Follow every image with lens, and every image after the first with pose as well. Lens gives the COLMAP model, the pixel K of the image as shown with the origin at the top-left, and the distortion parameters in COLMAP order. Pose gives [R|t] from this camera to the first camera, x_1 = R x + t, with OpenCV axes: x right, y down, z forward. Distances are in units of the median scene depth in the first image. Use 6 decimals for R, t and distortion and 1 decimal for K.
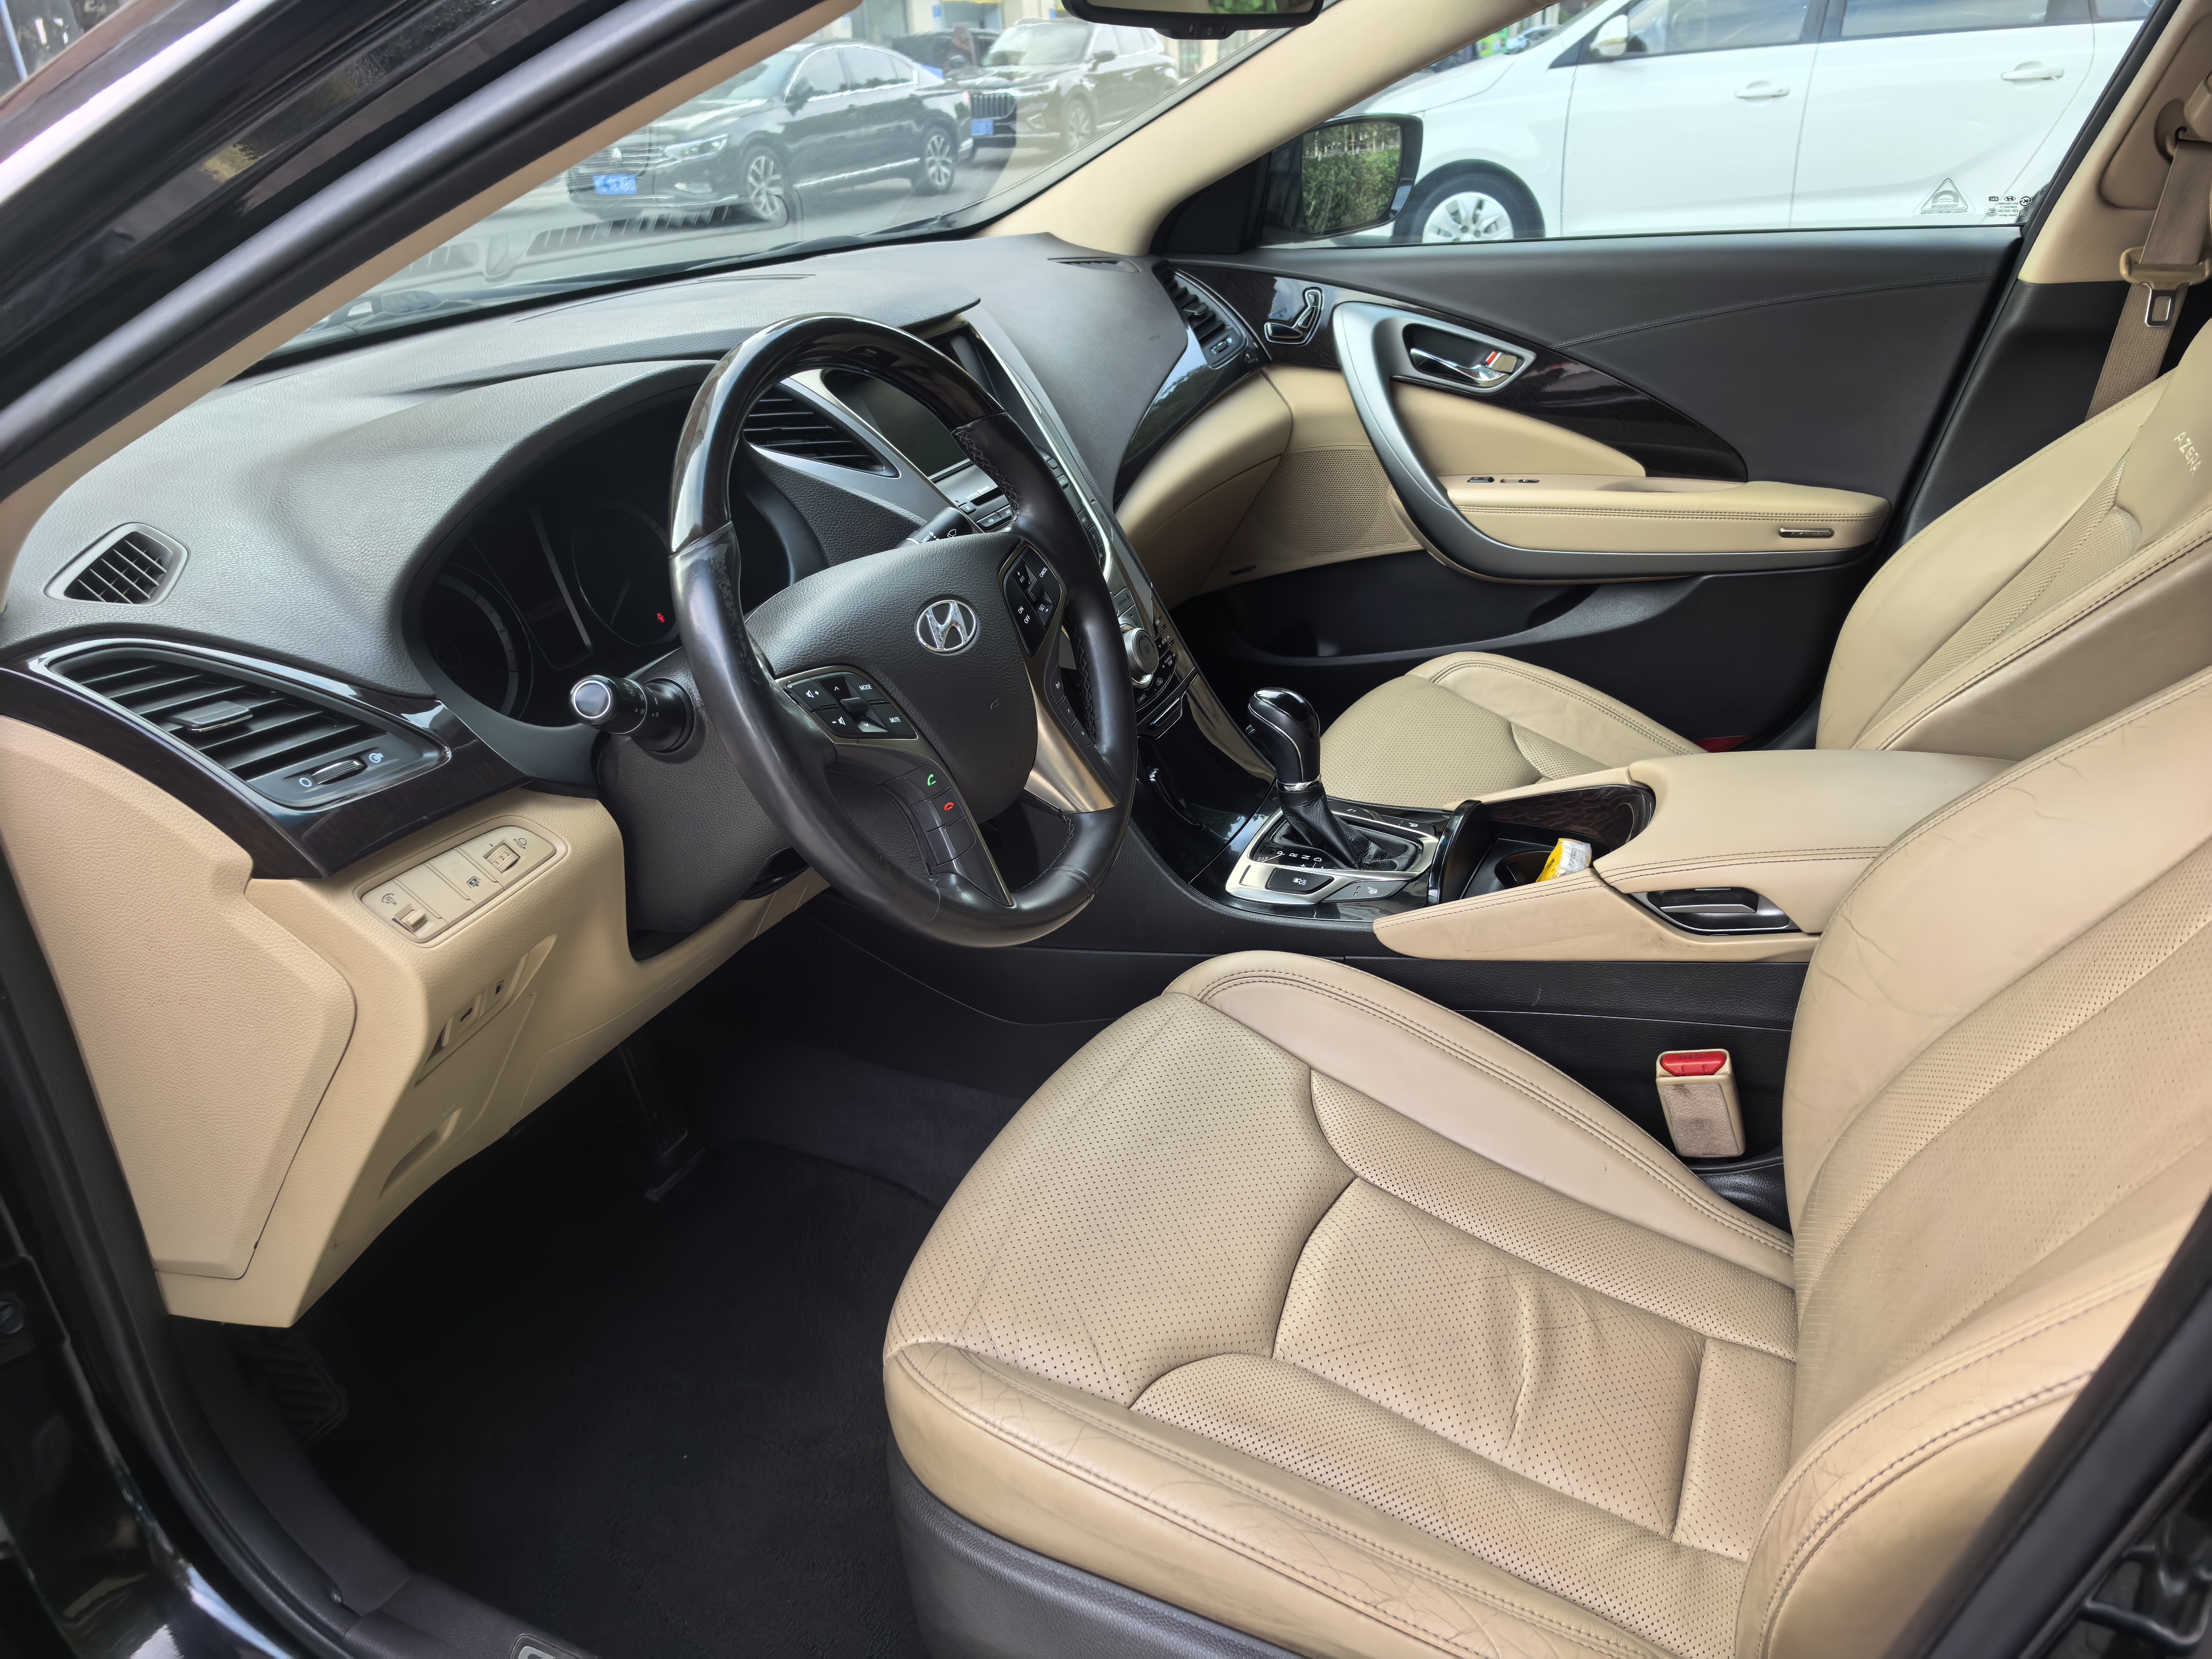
lens RADIAL K [[1576.5, 0, 1106.0], [0, 1576.5, 829.5], [0, 0, 1]] dist [-0.001114, -0.000010]
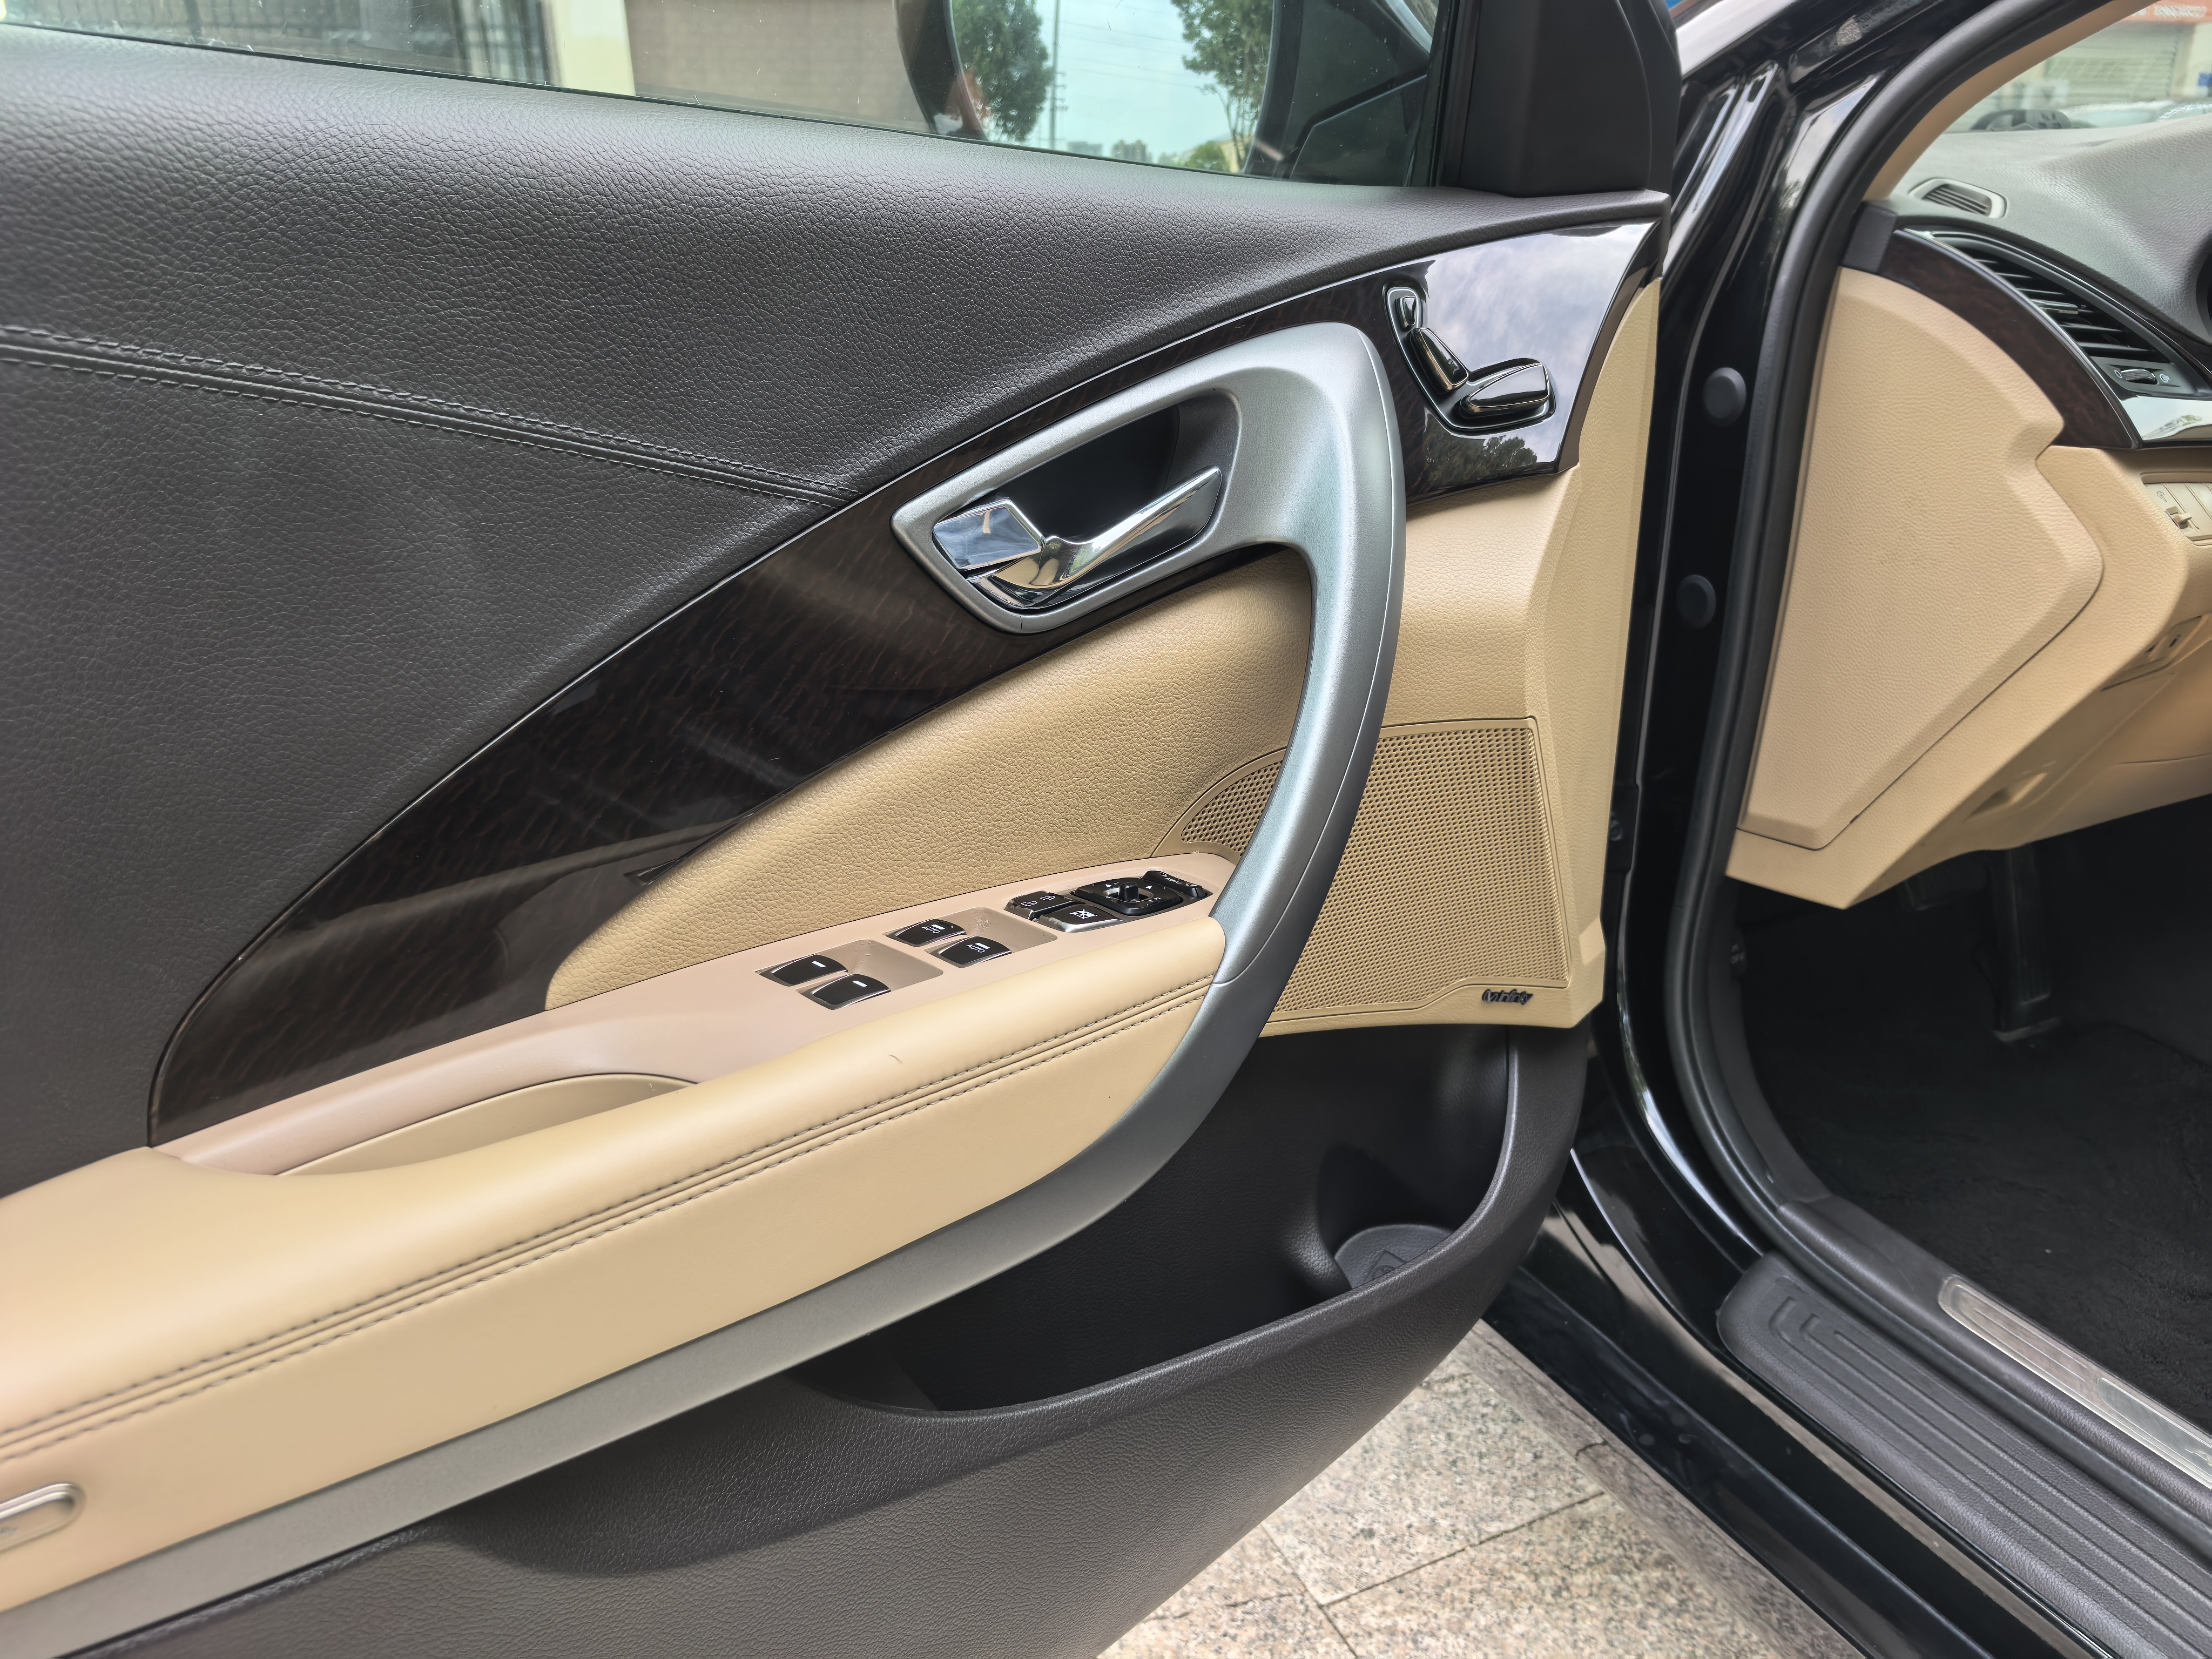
lens RADIAL K [[1576.5, 0, 1106.0], [0, 1576.5, 829.5], [0, 0, 1]] dist [-0.001114, -0.000010]
pose [[0.766917, 0.262616, -0.585551, -0.236849], [-0.291317, 0.955473, 0.046976, 0.304108], [0.571815, 0.134555, 0.809273, -0.164019]]
